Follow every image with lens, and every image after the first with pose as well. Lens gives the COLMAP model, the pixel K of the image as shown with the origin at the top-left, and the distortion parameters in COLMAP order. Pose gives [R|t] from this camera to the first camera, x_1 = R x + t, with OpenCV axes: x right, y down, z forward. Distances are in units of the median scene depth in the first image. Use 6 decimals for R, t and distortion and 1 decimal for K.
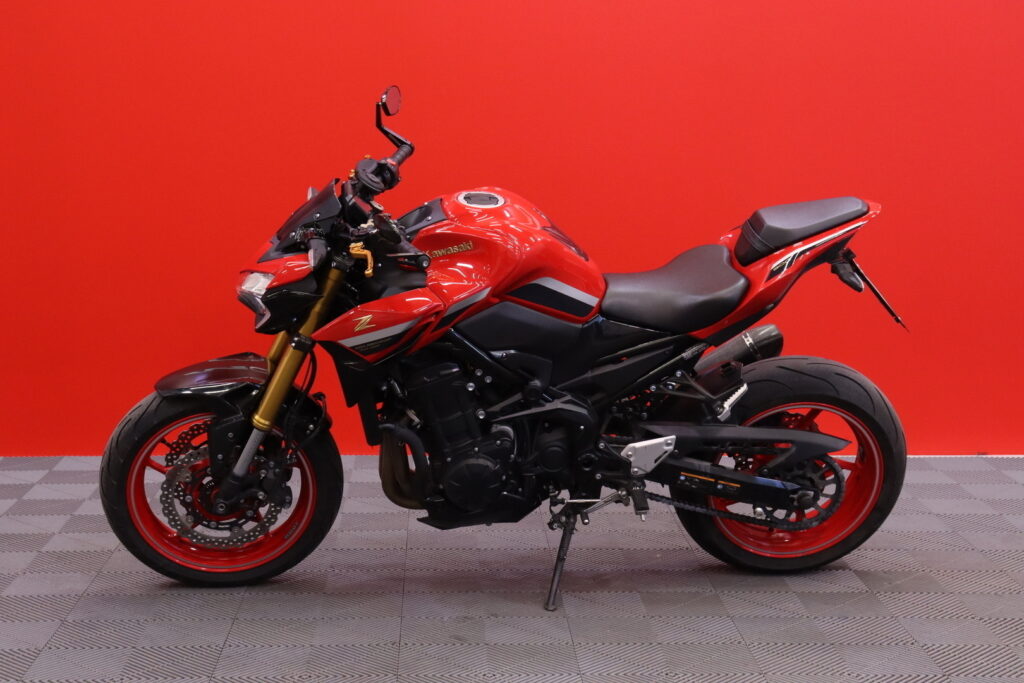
lens RADIAL K [[1665.0, 0, 512.0], [0, 1665.0, 341.5], [0, 0, 1]] dist [0.208218, -0.017280]
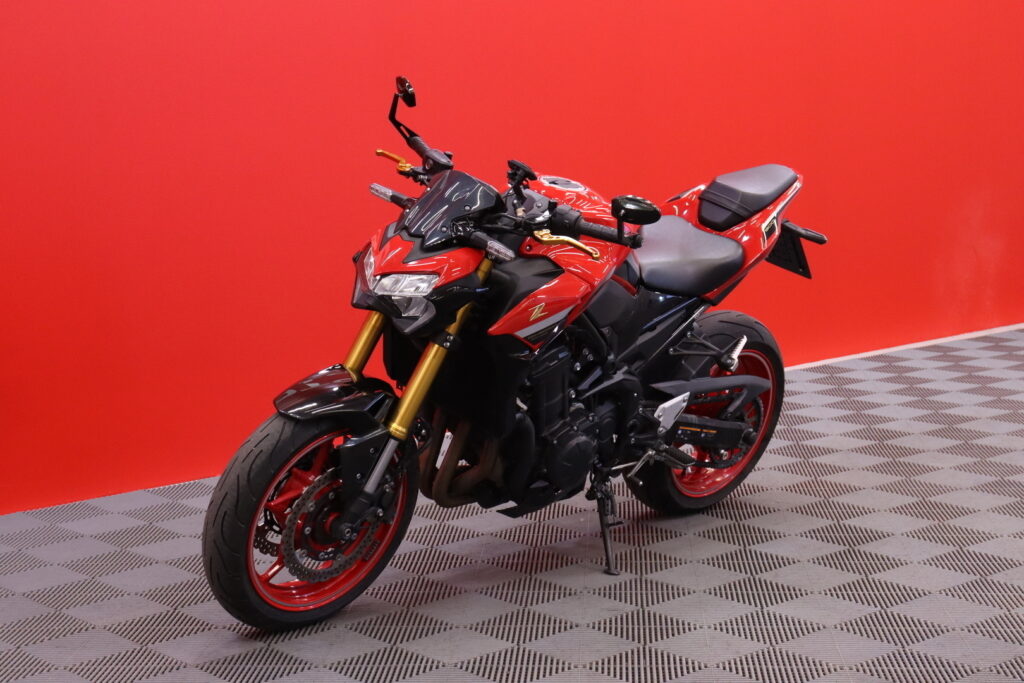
lens RADIAL K [[1835.8, 0, 512.0], [0, 1835.8, 341.5], [0, 0, 1]] dist [0.563207, 0.033221]
pose [[0.765370, -0.111507, 0.633857, -0.748728], [0.116033, 0.992645, 0.034517, -0.031014], [-0.633045, 0.047130, 0.772679, 0.145323]]
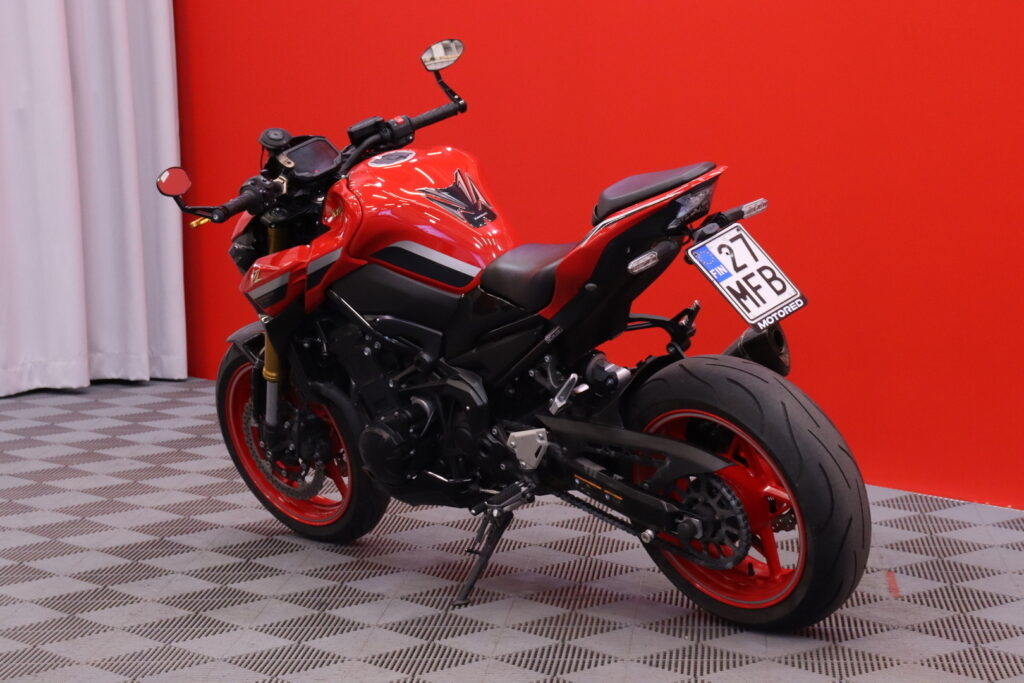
lens RADIAL K [[2615.3, 0, 512.0], [0, 2615.3, 341.5], [0, 0, 1]] dist [-0.003012, -0.082035]
pose [[0.620802, 0.074730, -0.780397, 1.177053], [-0.093825, 0.995374, 0.020679, -0.017413], [0.778332, 0.060384, 0.624942, 0.109824]]
